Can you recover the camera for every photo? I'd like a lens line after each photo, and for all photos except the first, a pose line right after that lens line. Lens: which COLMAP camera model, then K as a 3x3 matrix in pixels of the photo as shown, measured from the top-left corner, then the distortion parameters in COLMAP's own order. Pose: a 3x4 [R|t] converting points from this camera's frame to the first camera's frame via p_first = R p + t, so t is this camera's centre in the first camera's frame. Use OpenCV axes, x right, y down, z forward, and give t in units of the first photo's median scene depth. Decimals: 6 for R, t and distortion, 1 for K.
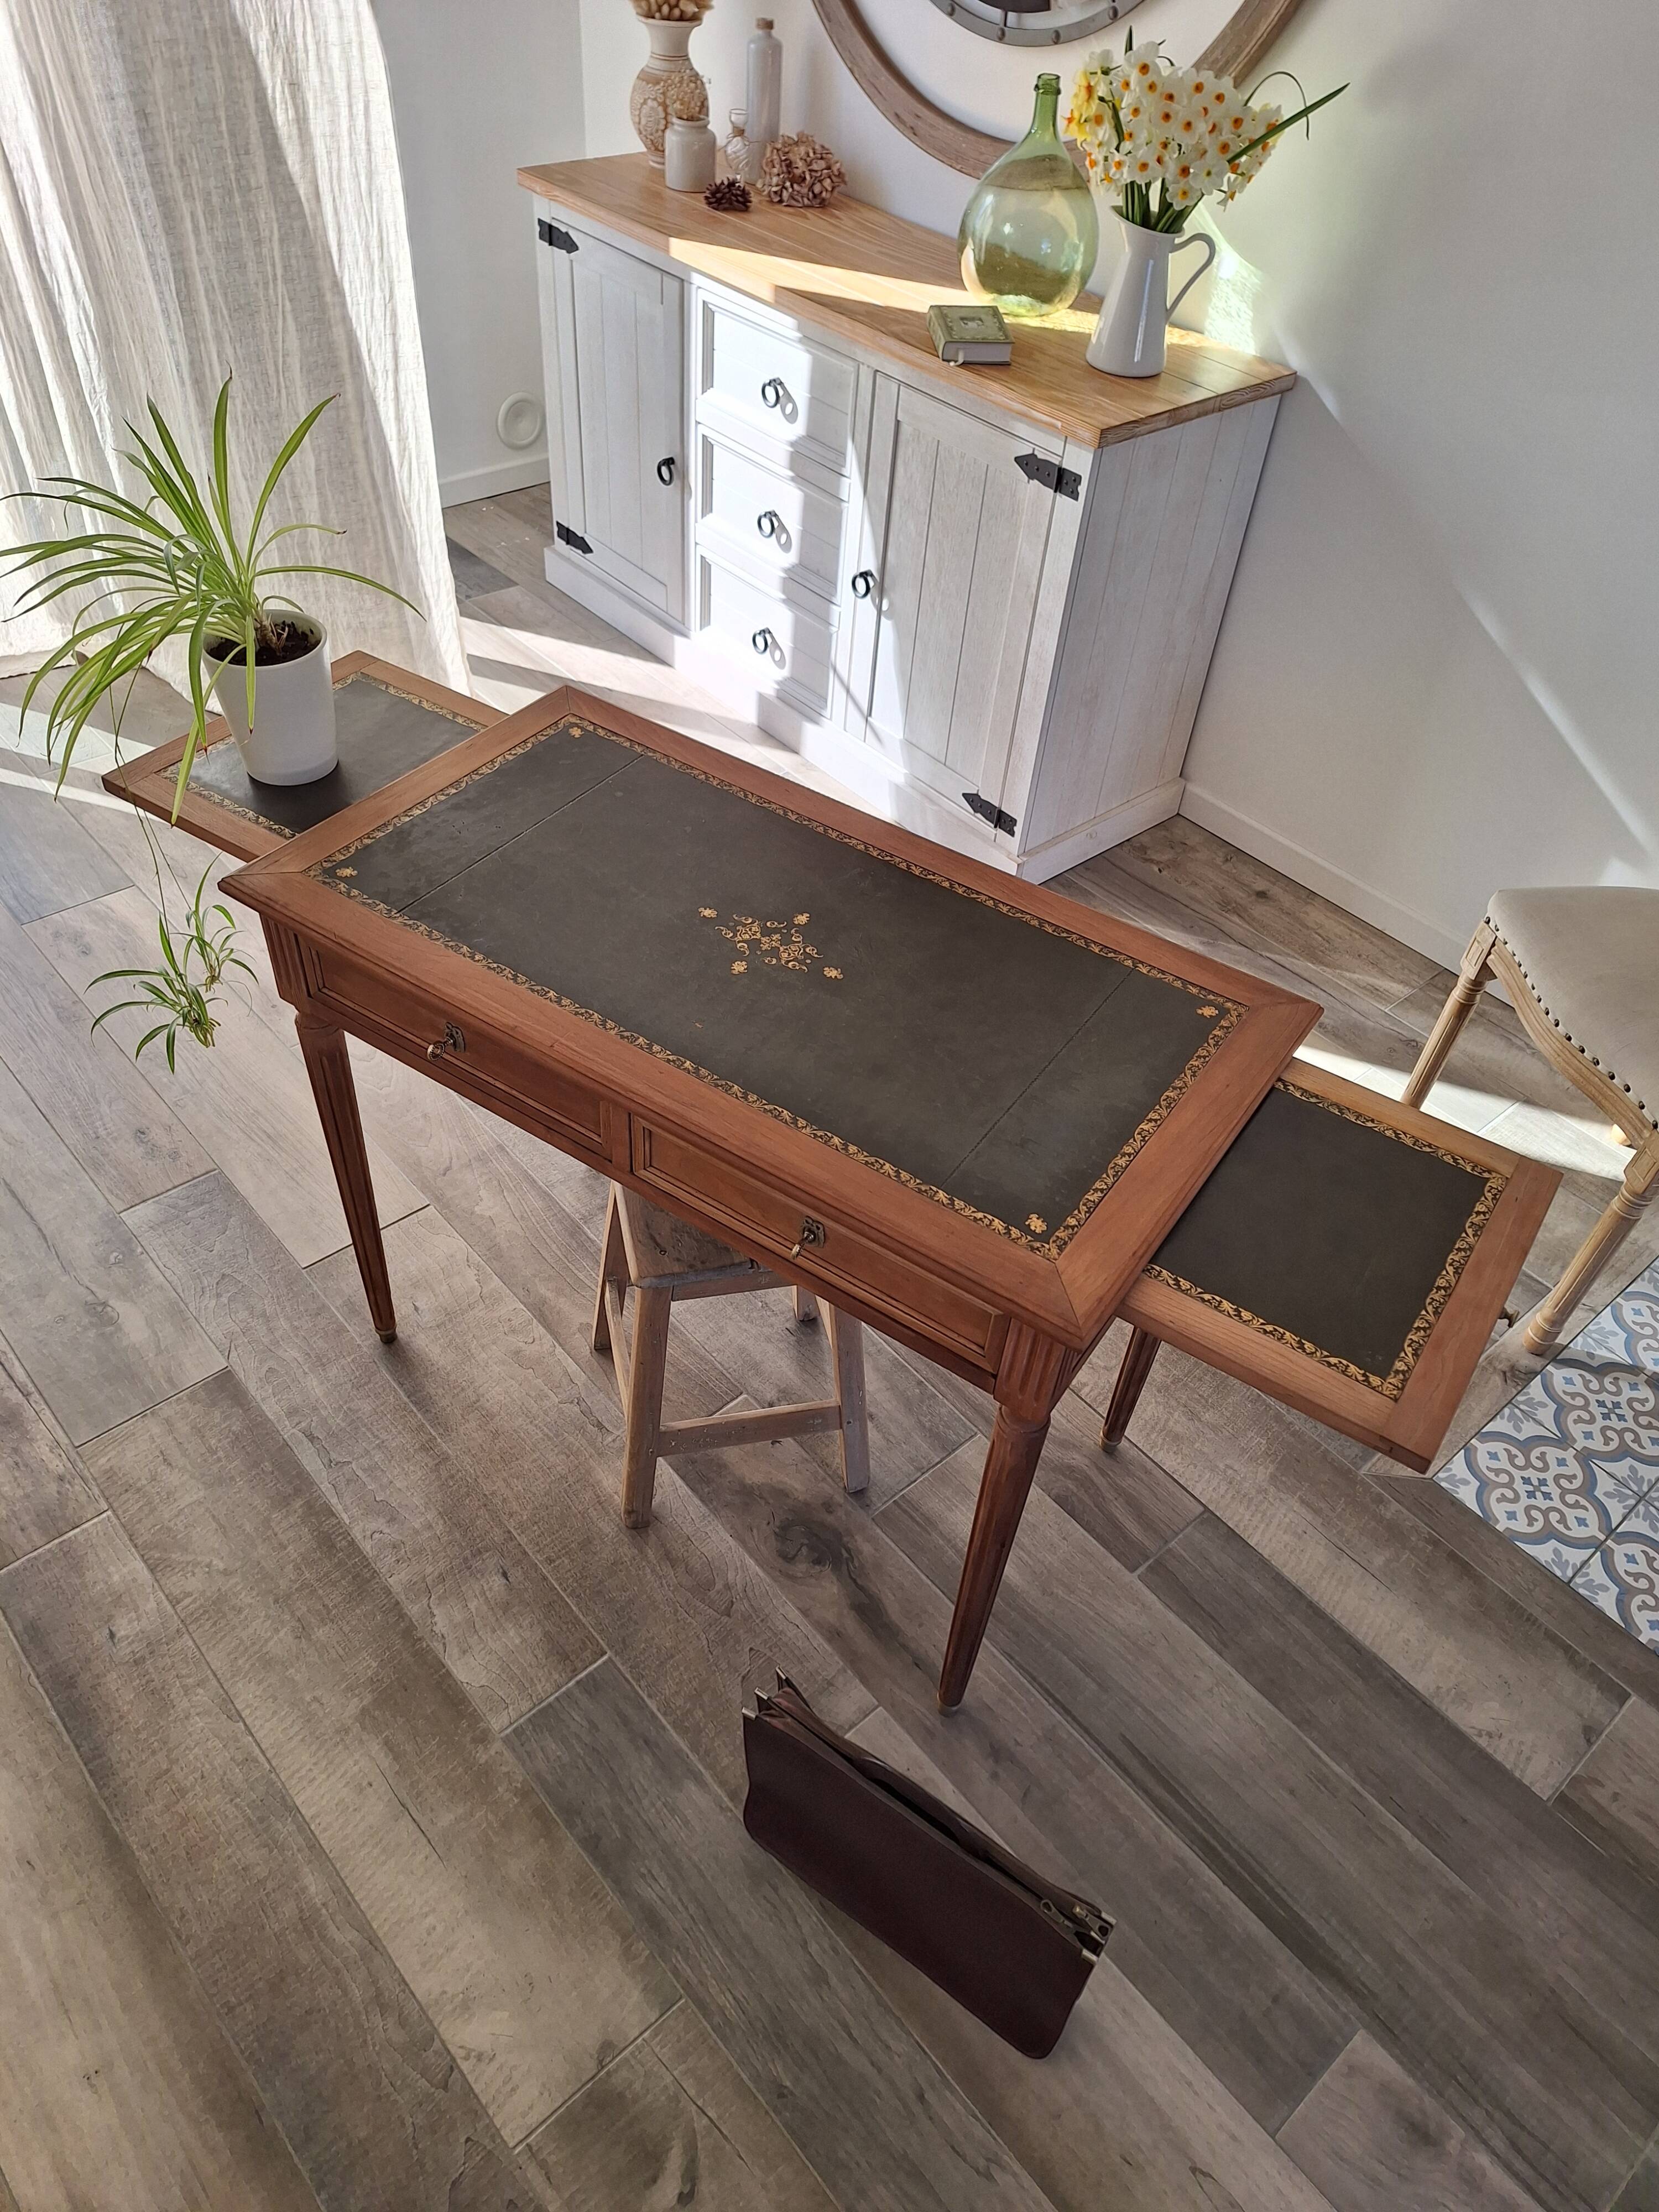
lens RADIAL K [[1527.1, 0, 838.1], [0, 1527.1, 1125.1], [0, 0, 1]] dist [0.091669, -0.097017]
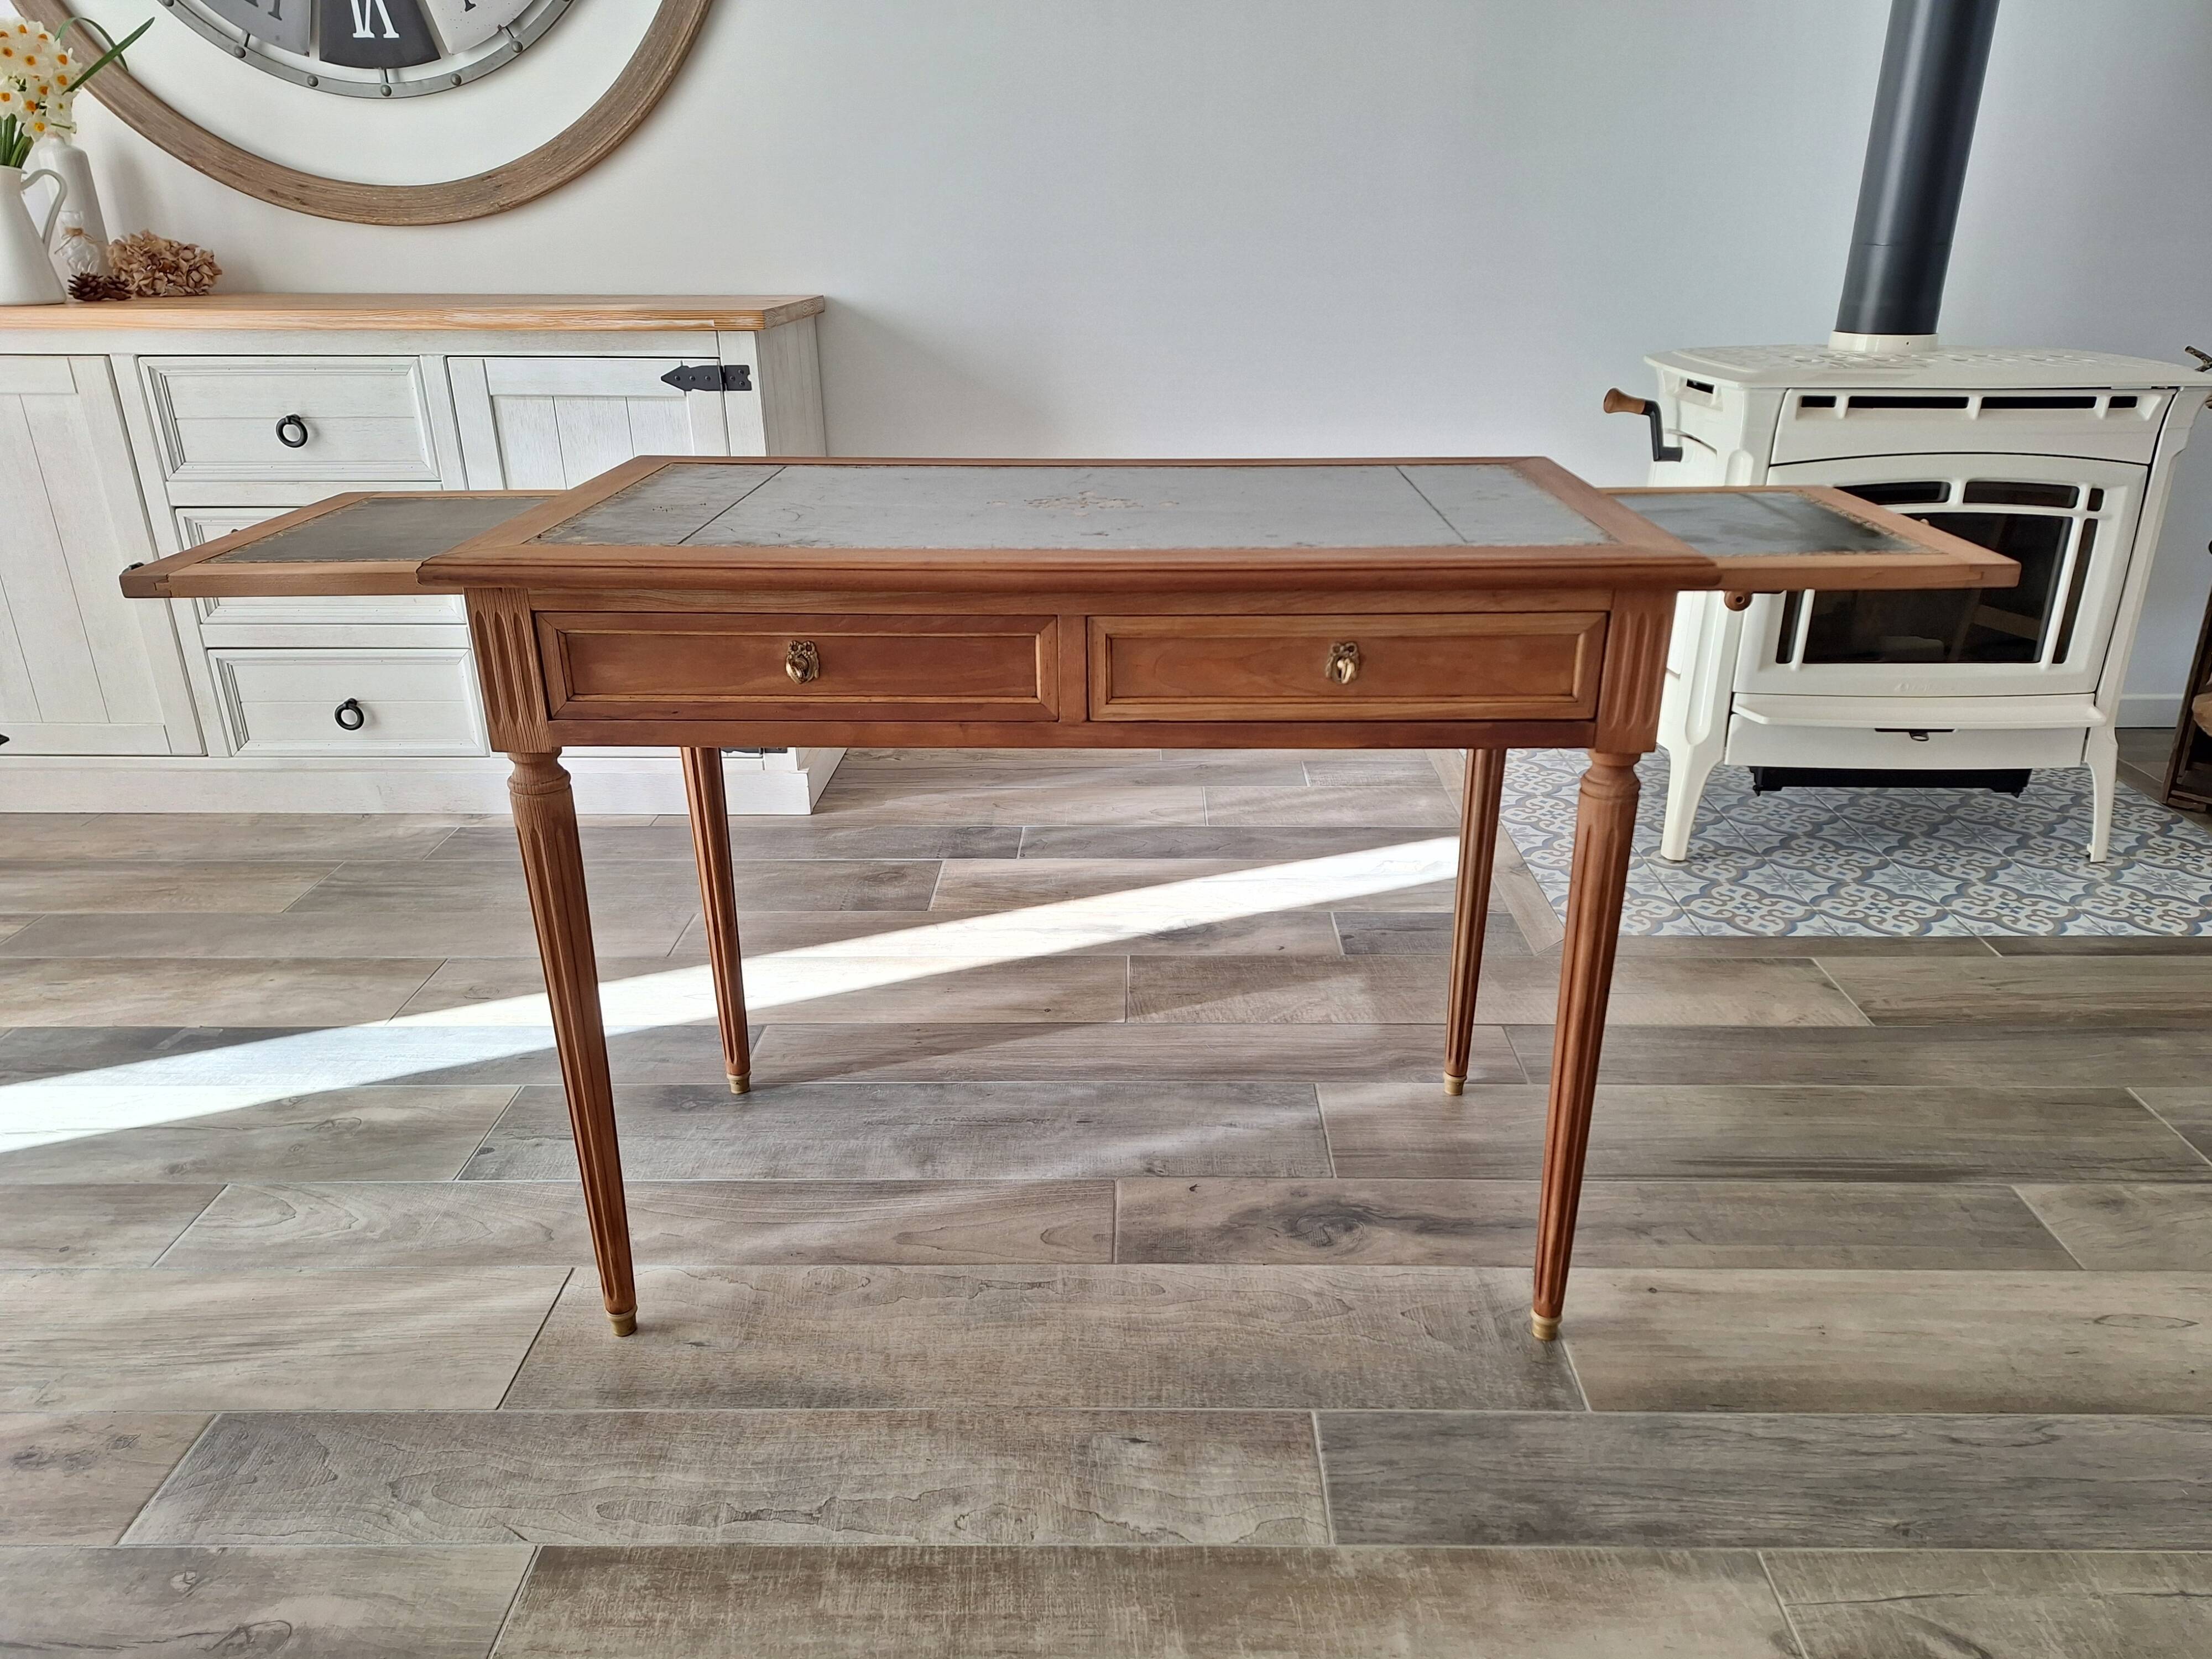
lens RADIAL K [[1527.1, 0, 1132.3], [0, 1527.1, 831.3], [0, 0, 1]] dist [0.091669, -0.097017]
pose [[0.665754, -0.345766, 0.661224, -0.586645], [0.555514, 0.821307, -0.129843, 0.144157], [-0.498173, 0.453763, 0.738866, 0.318370]]
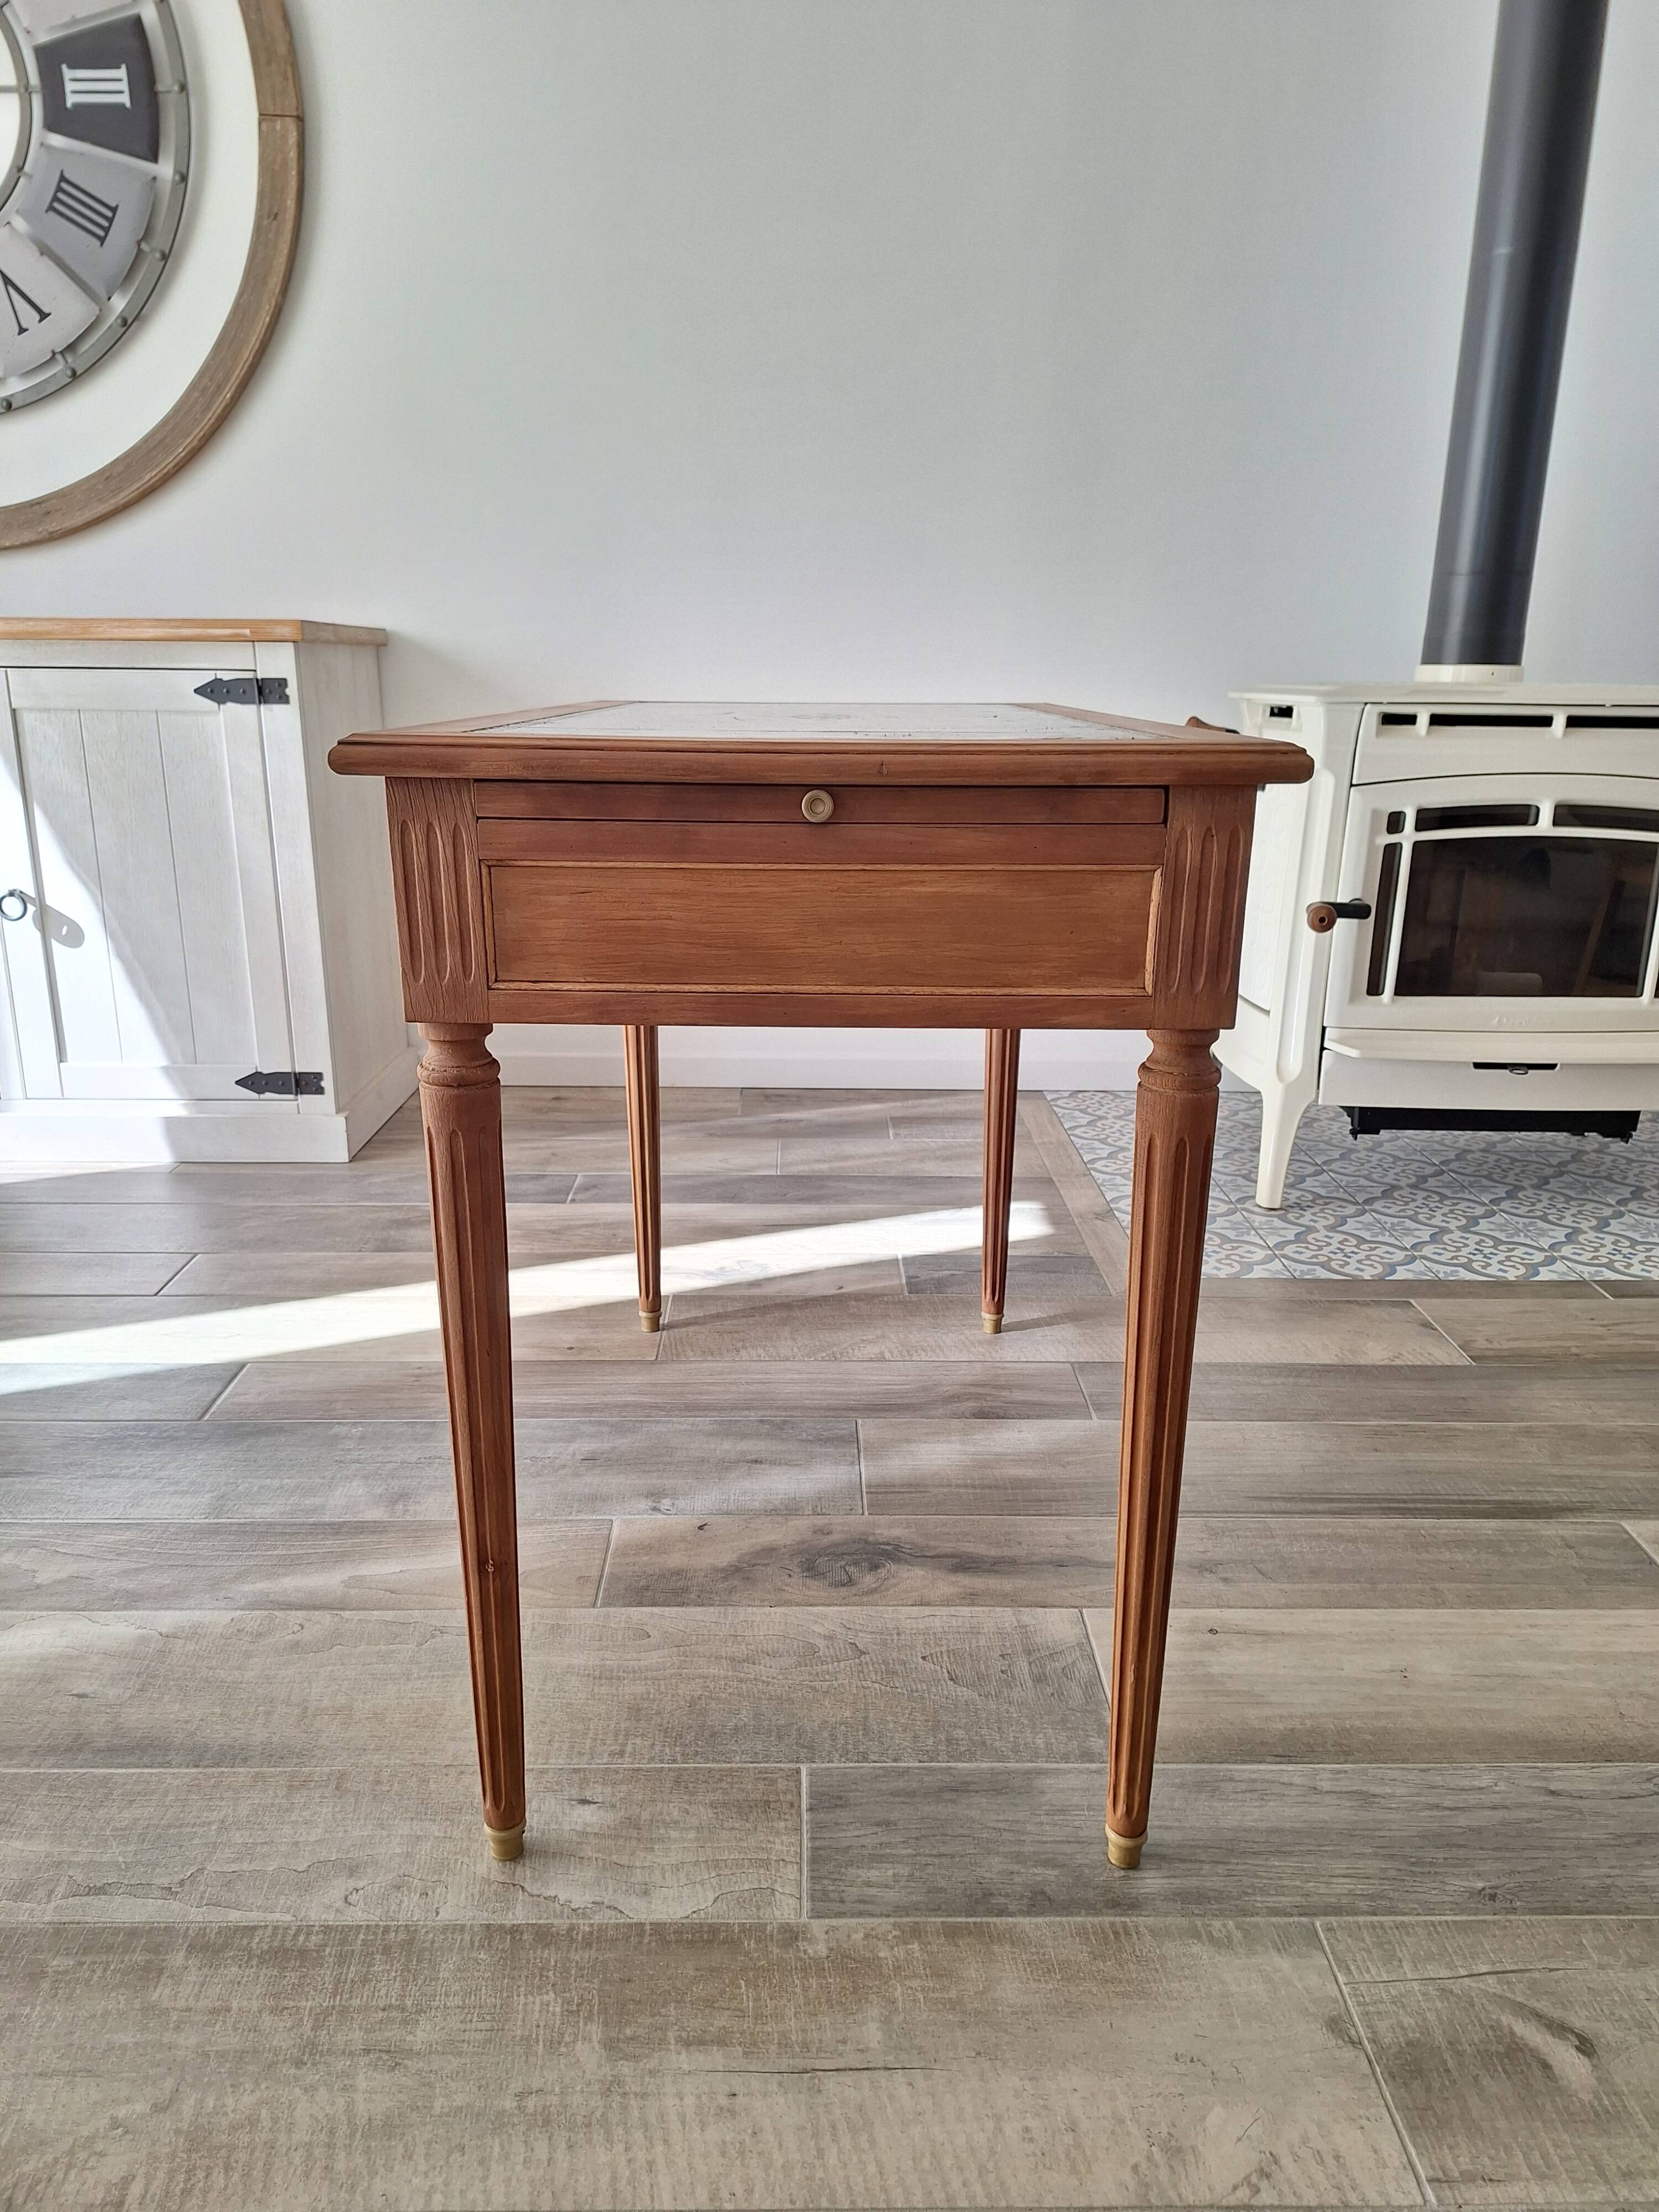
lens RADIAL K [[1531.9, 0, 823.0], [0, 1531.9, 1133.1], [0, 0, 1]] dist [0.079794, -0.091215]
pose [[0.650834, -0.279856, 0.705759, -0.499917], [0.555362, 0.809326, -0.191219, 0.240757], [-0.517675, 0.516403, 0.682159, 0.386810]]
